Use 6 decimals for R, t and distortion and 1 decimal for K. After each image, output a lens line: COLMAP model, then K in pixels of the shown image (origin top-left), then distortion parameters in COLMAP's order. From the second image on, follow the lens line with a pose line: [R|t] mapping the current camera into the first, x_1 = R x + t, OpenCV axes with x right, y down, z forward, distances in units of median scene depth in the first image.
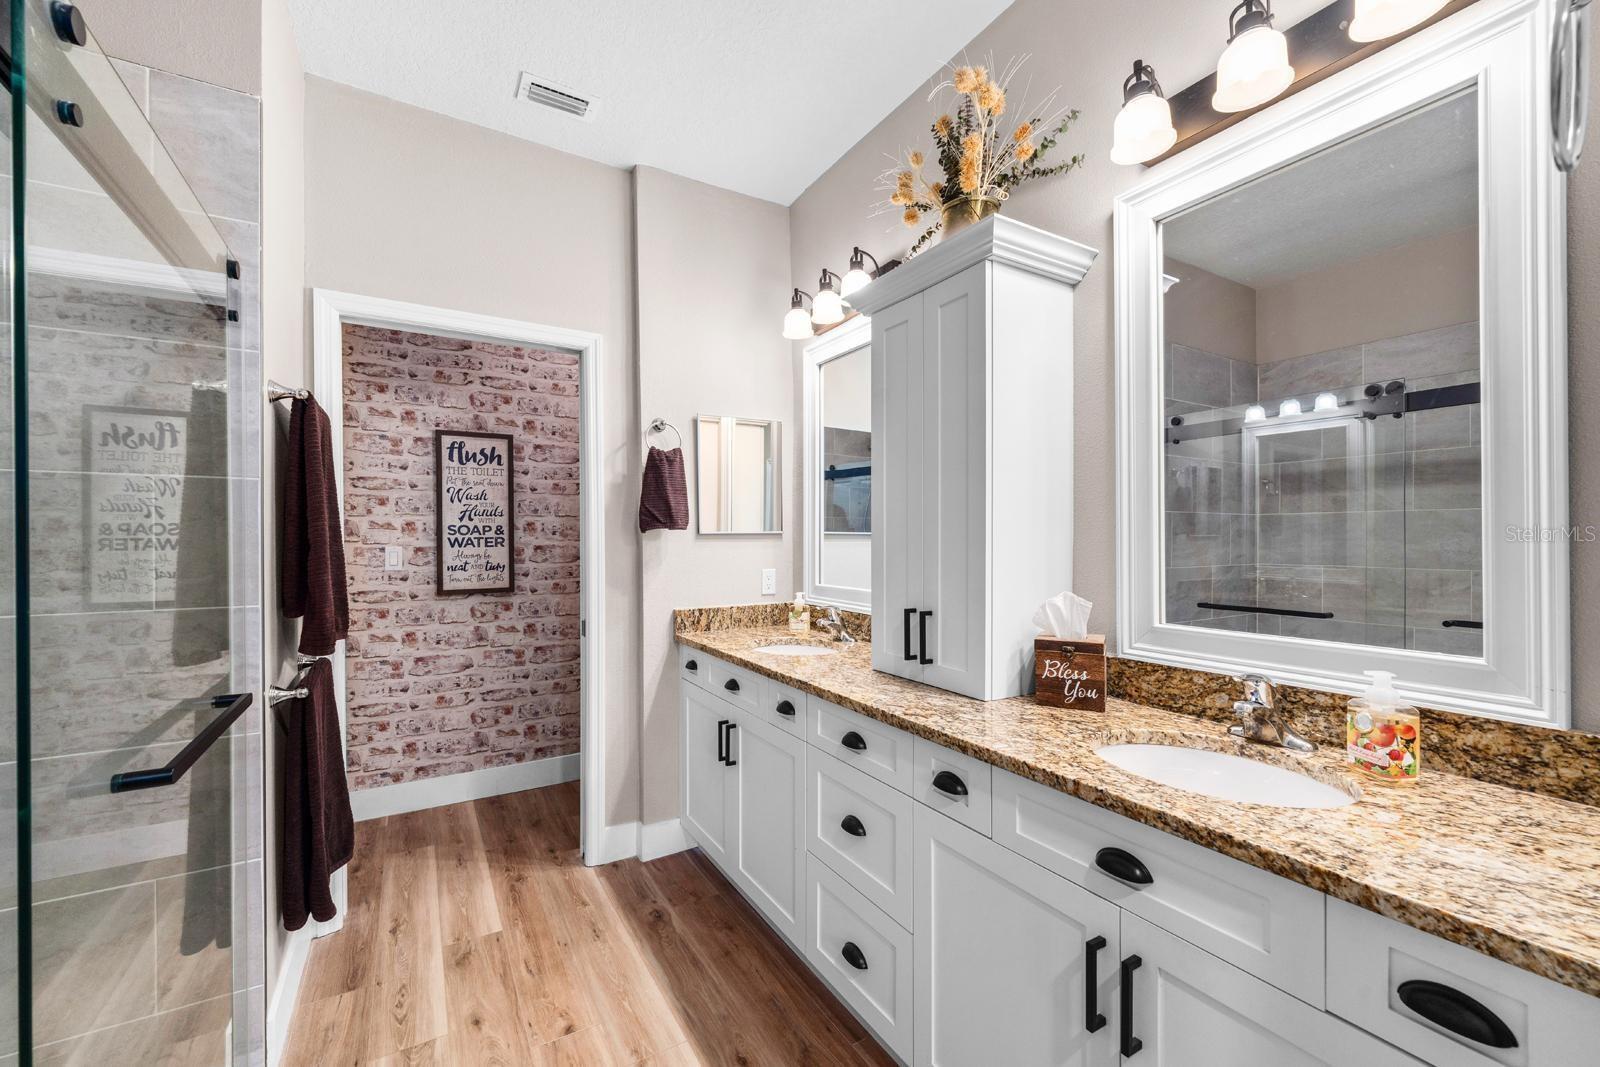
lens RADIAL K [[646.7, 0, 800.8], [0, 646.7, 535.9], [0, 0, 1]] dist [-0.000019, -0.000002]
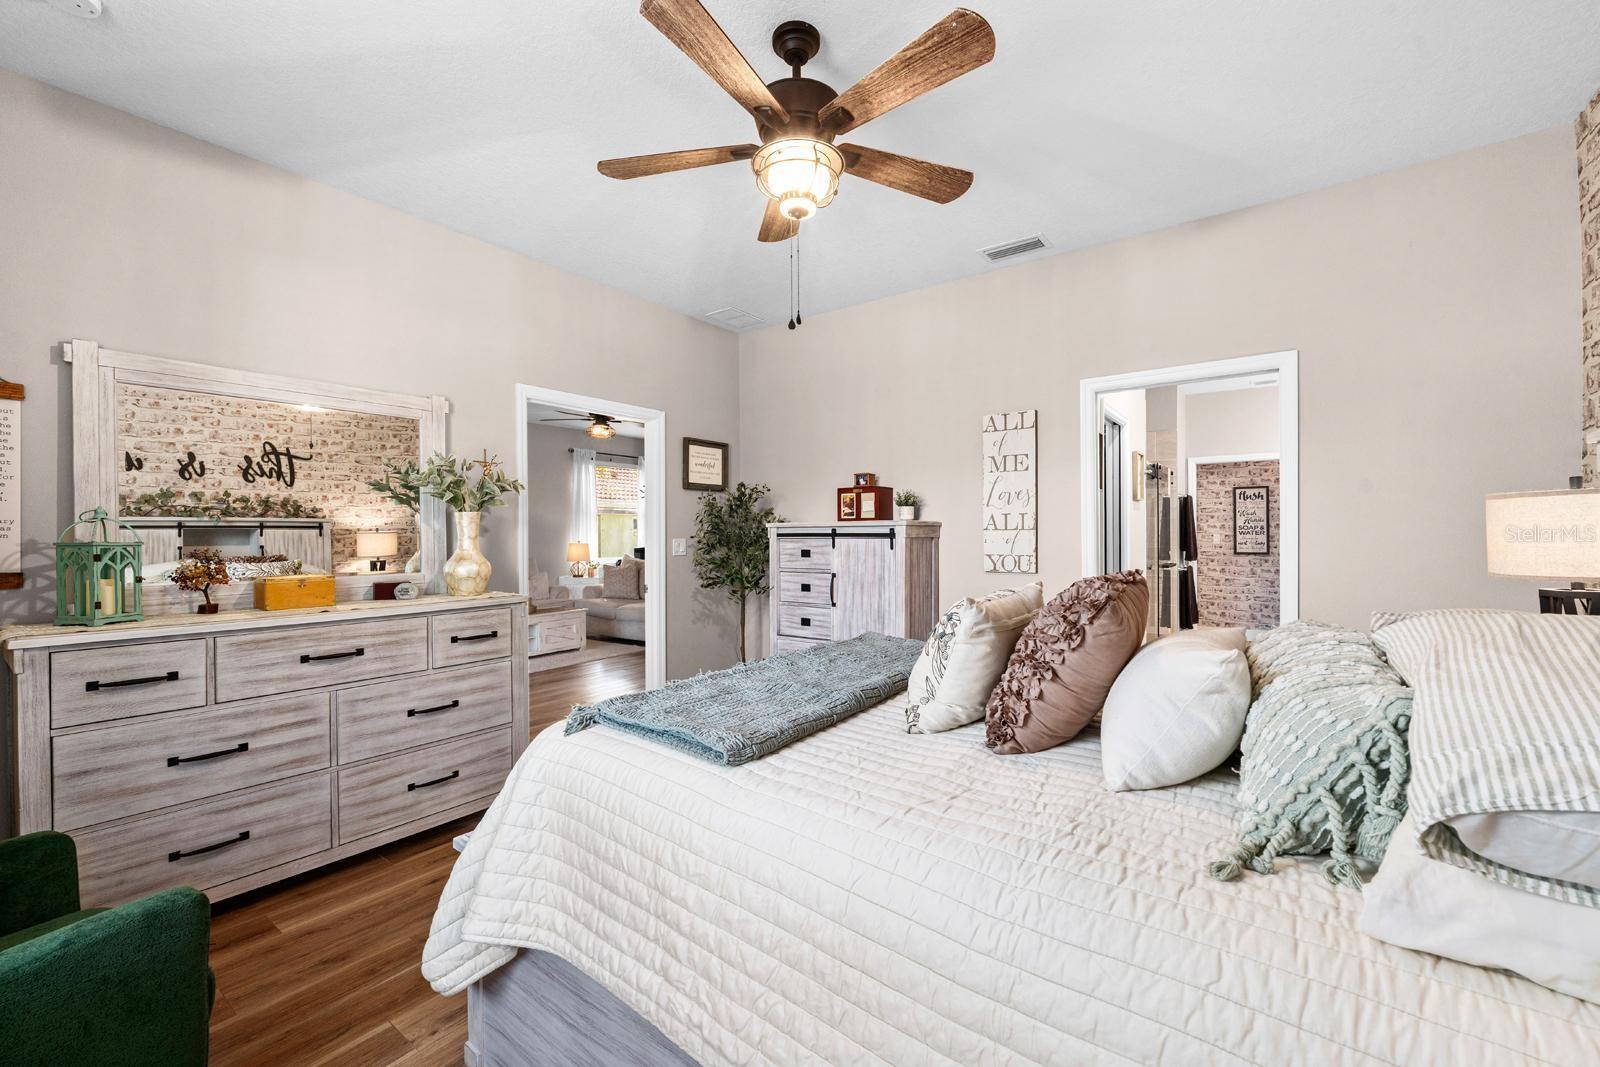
lens RADIAL K [[646.7, 0, 800.8], [0, 646.7, 535.9], [0, 0, 1]] dist [-0.000019, -0.000002]
pose [[0.382143, 0.002539, -0.924100, 1.062617], [0.002389, 0.999990, 0.003736, 0.008383], [0.924100, -0.003636, 0.382133, -1.438875]]
